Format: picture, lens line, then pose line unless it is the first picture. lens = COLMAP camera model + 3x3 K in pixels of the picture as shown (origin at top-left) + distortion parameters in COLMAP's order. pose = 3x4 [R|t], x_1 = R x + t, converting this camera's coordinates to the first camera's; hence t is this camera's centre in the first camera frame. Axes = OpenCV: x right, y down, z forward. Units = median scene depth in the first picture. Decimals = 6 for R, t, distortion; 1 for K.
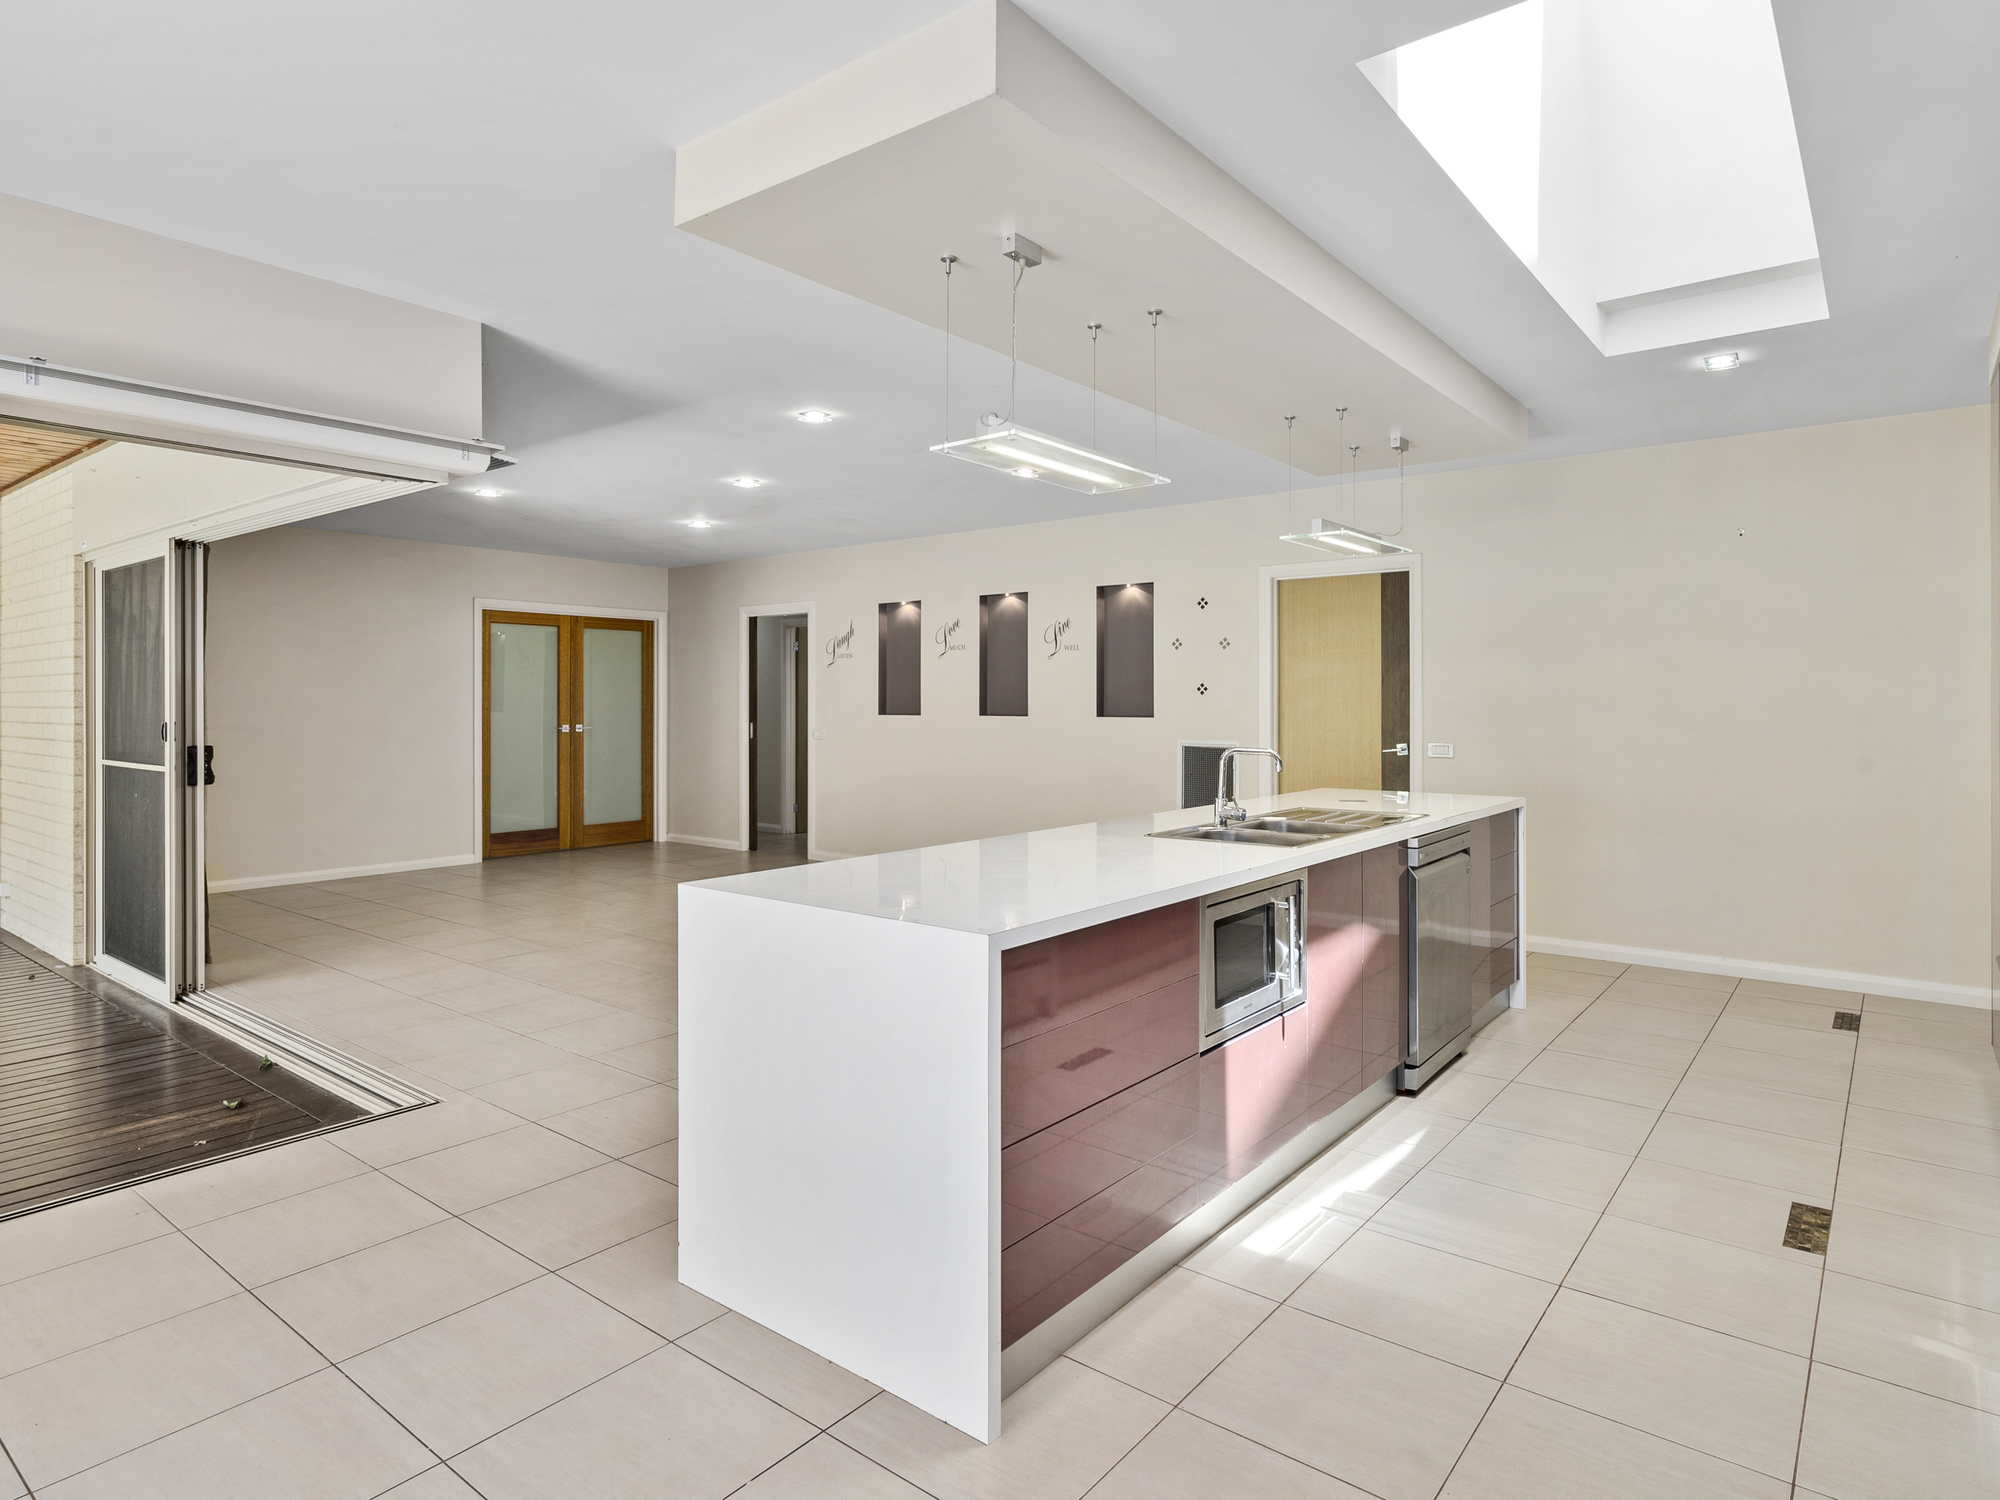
lens RADIAL K [[1138.9, 0, 1006.9], [0, 1138.9, 736.7], [0, 0, 1]] dist [-0.002119, 0.003442]
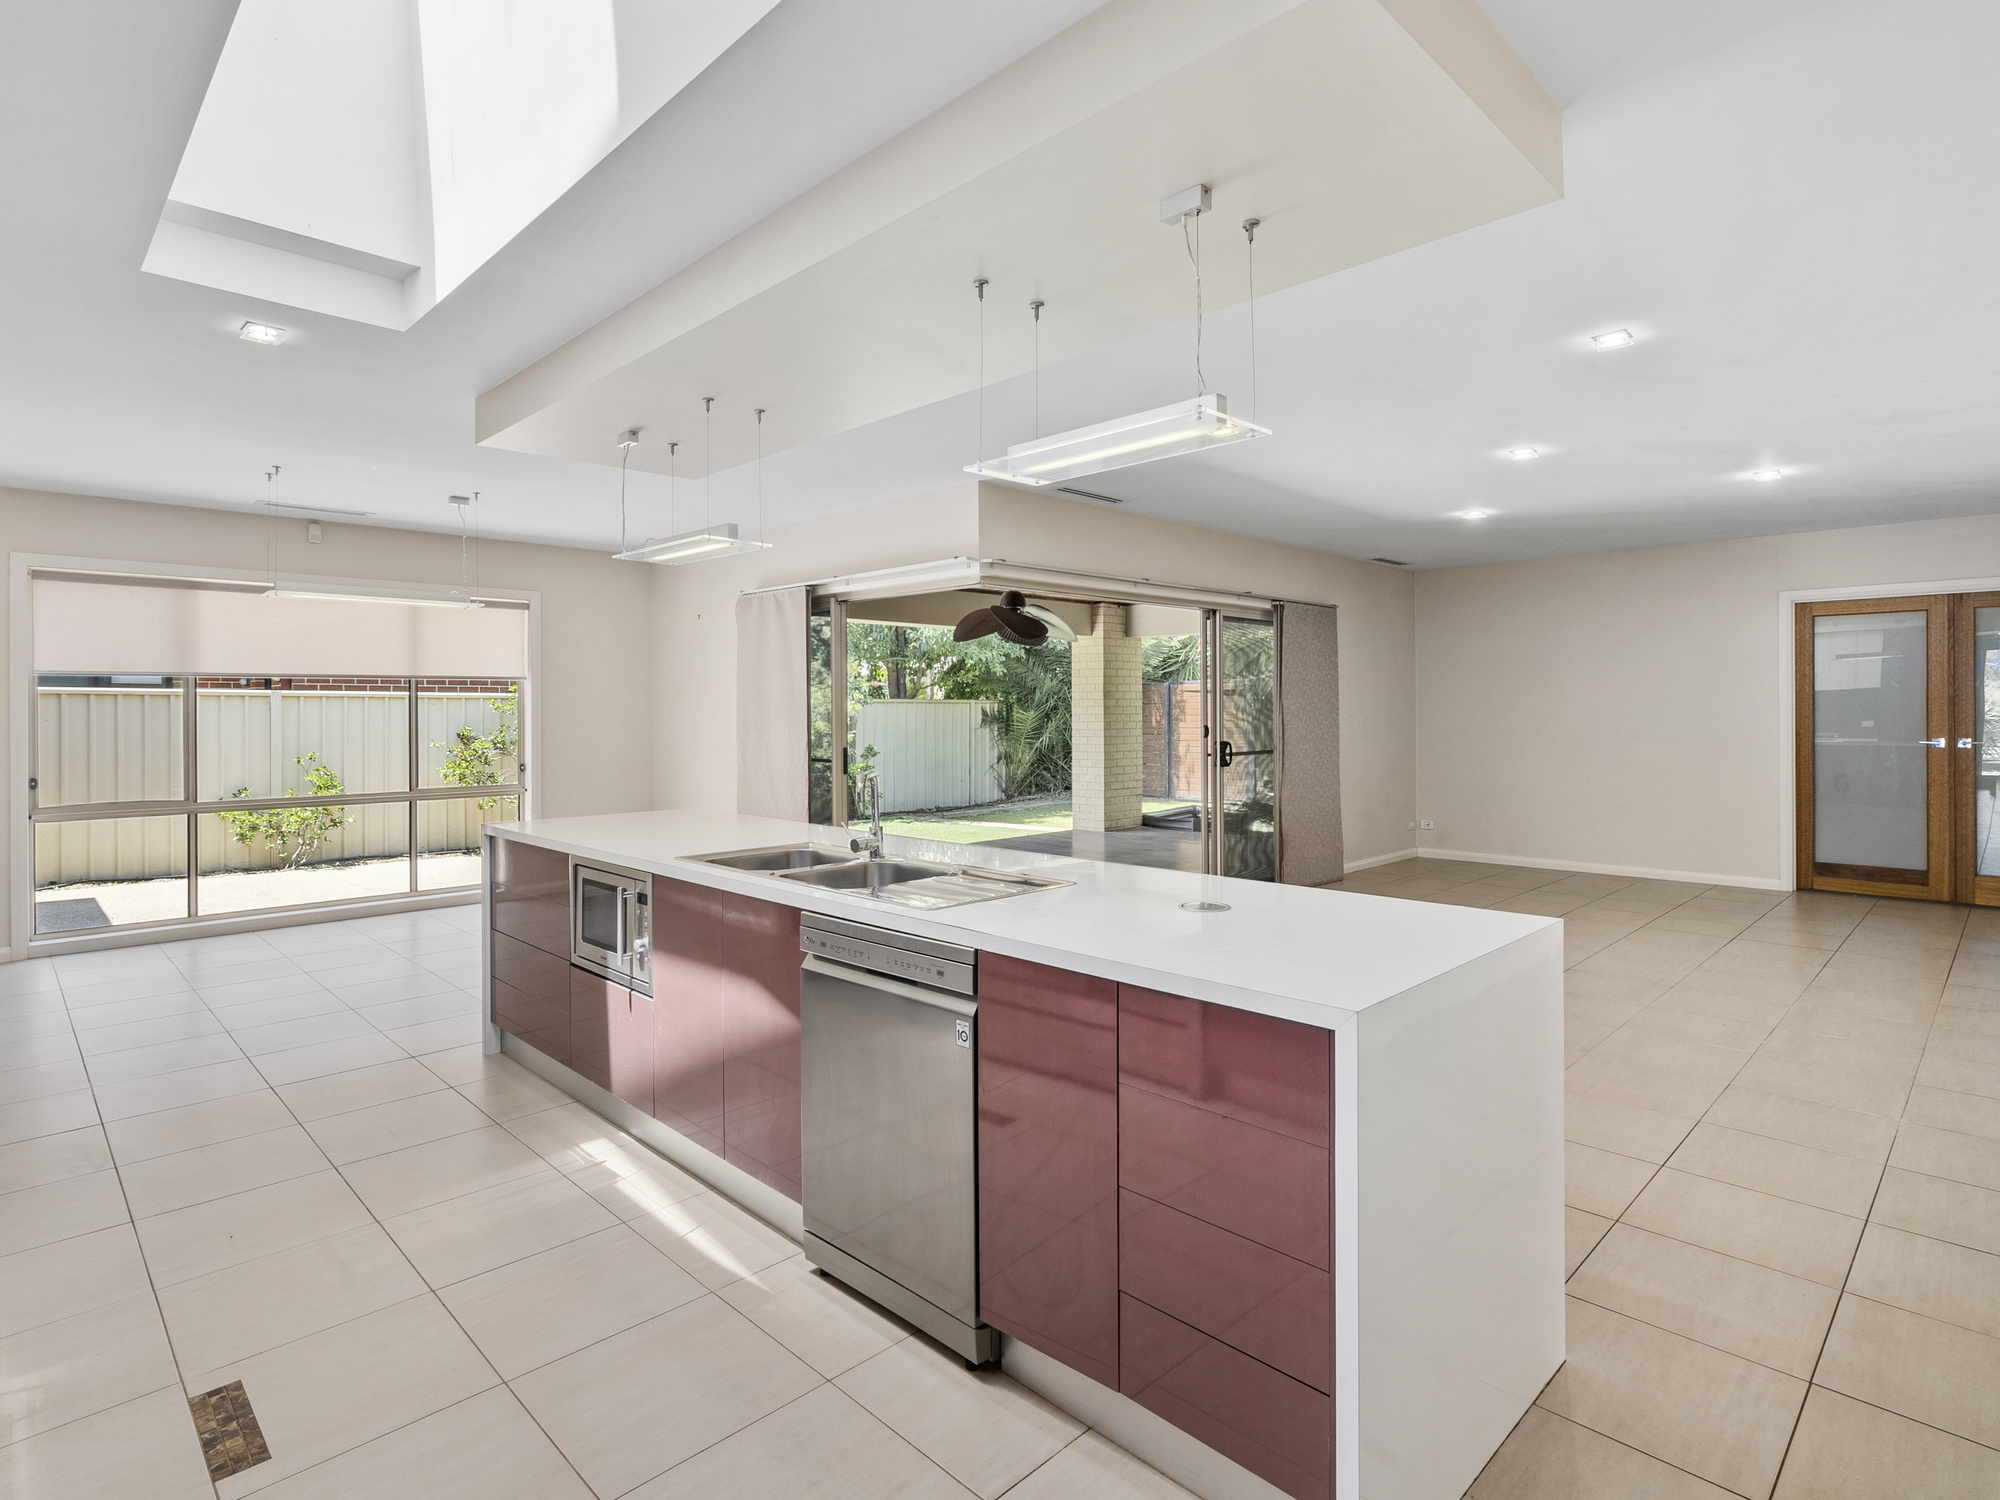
lens RADIAL K [[1037.9, 0, 999.9], [0, 1037.9, 740.2], [0, 0, 1]] dist [-0.002535, -0.001152]
pose [[-0.123180, 0.033717, -0.991811, 1.069687], [-0.027029, 0.998938, 0.037316, -0.051172], [0.992016, 0.031405, -0.122138, 1.293213]]
